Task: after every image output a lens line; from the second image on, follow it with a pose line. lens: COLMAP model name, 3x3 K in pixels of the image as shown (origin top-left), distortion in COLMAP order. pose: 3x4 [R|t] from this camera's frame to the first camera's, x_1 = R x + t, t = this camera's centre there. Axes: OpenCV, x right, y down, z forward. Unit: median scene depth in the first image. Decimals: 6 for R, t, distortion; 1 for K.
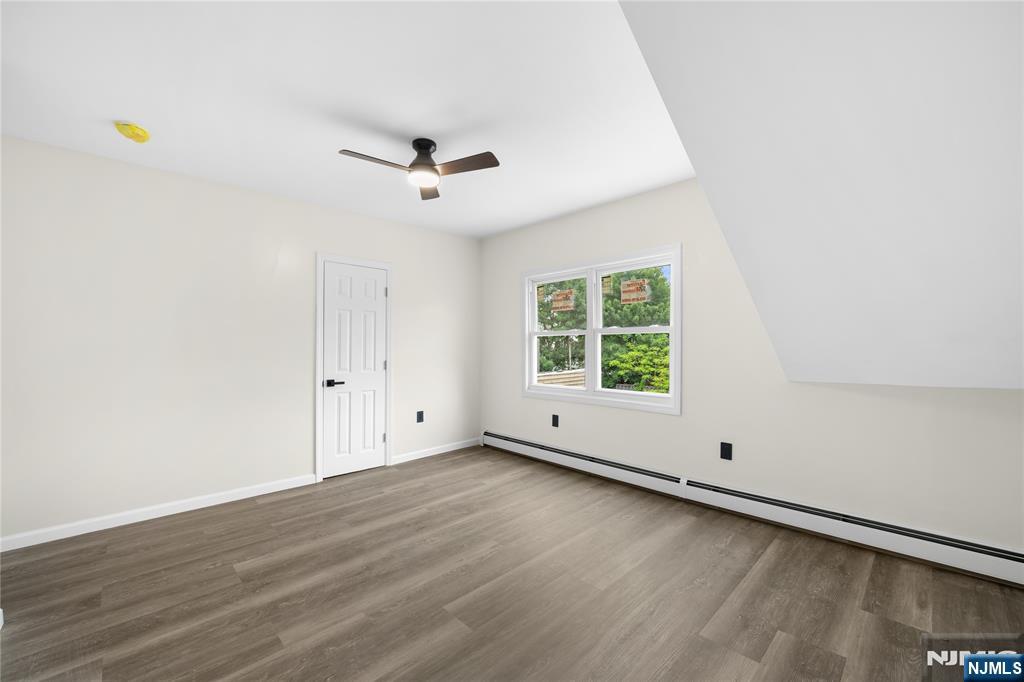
lens RADIAL K [[406.3, 0, 512.6], [0, 406.3, 345.3], [0, 0, 1]] dist [-0.002371, -0.000391]
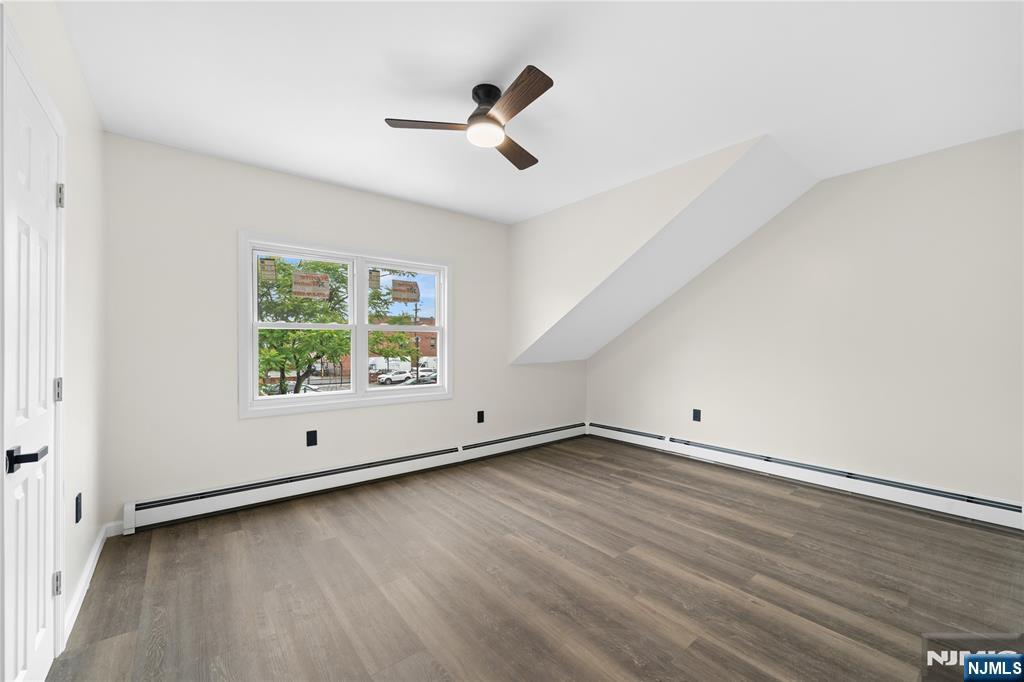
lens RADIAL K [[406.3, 0, 511.9], [0, 406.3, 341.1], [0, 0, 1]] dist [-0.002371, -0.000391]
pose [[0.098498, 0.011967, 0.995065, -0.839166], [0.000969, 0.999926, -0.012121, 0.010222], [-0.995137, 0.002158, 0.098480, 0.704527]]
